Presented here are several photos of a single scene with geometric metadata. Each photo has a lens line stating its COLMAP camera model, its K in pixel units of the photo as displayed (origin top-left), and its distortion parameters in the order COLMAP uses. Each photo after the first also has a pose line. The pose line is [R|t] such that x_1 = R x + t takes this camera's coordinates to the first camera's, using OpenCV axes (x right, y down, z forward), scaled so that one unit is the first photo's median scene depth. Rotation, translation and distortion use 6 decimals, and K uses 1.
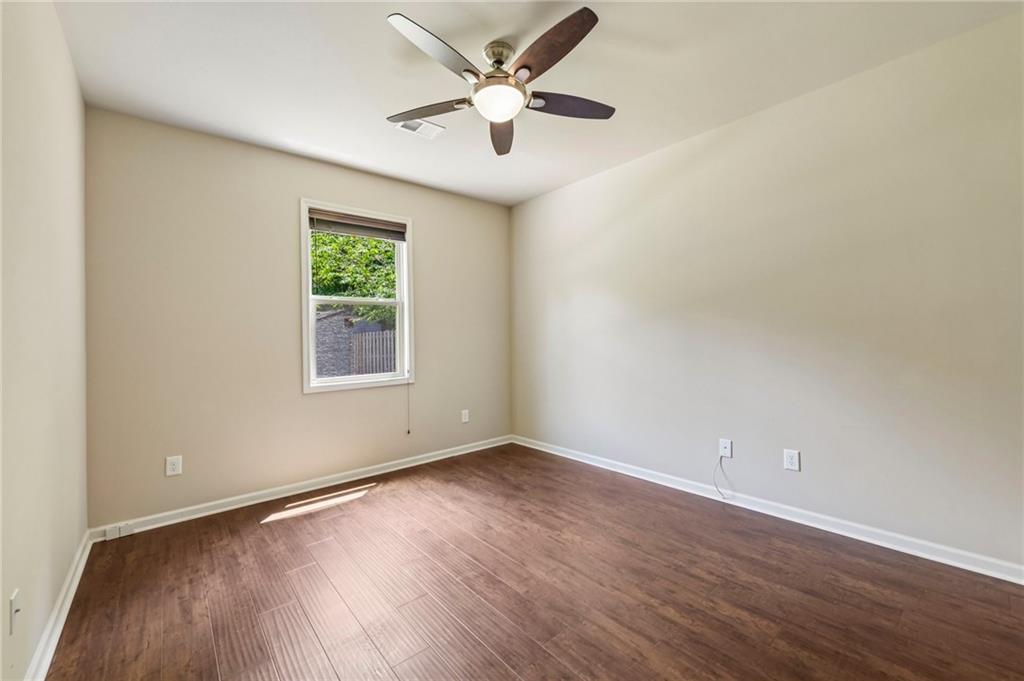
lens RADIAL K [[408.5, 0, 511.5], [0, 408.5, 338.4], [0, 0, 1]] dist [-0.003235, -0.000295]
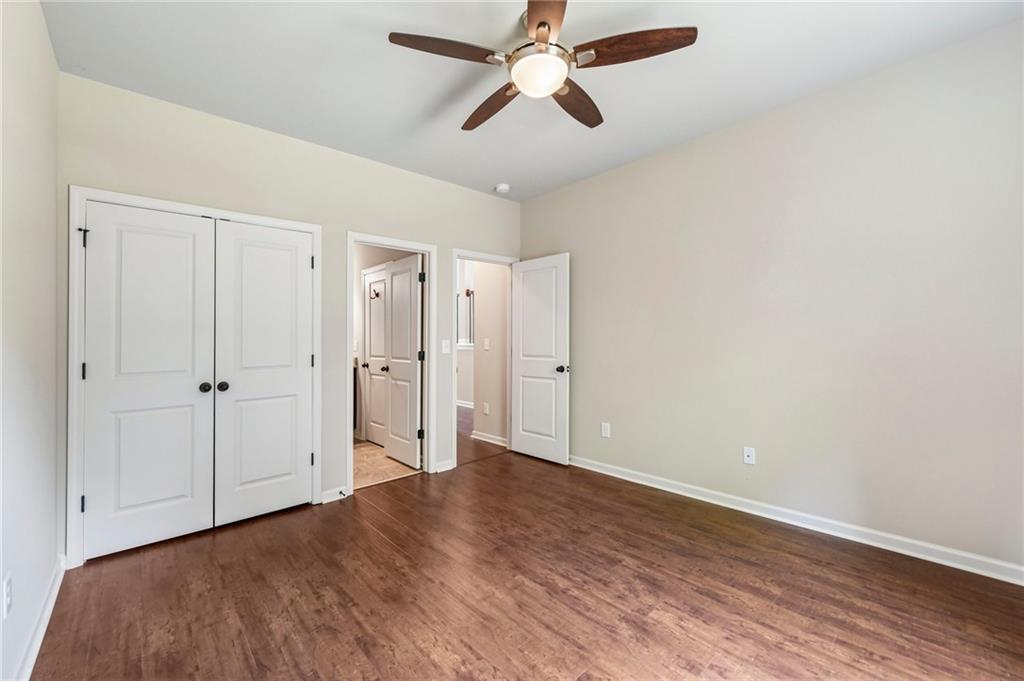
lens RADIAL K [[408.5, 0, 511.5], [0, 408.5, 338.4], [0, 0, 1]] dist [-0.003235, -0.000295]
pose [[-0.998581, 0.040286, -0.034822, 0.054446], [0.040336, 0.999186, -0.000742, -0.002641], [0.034763, -0.002145, -0.999393, 1.941632]]
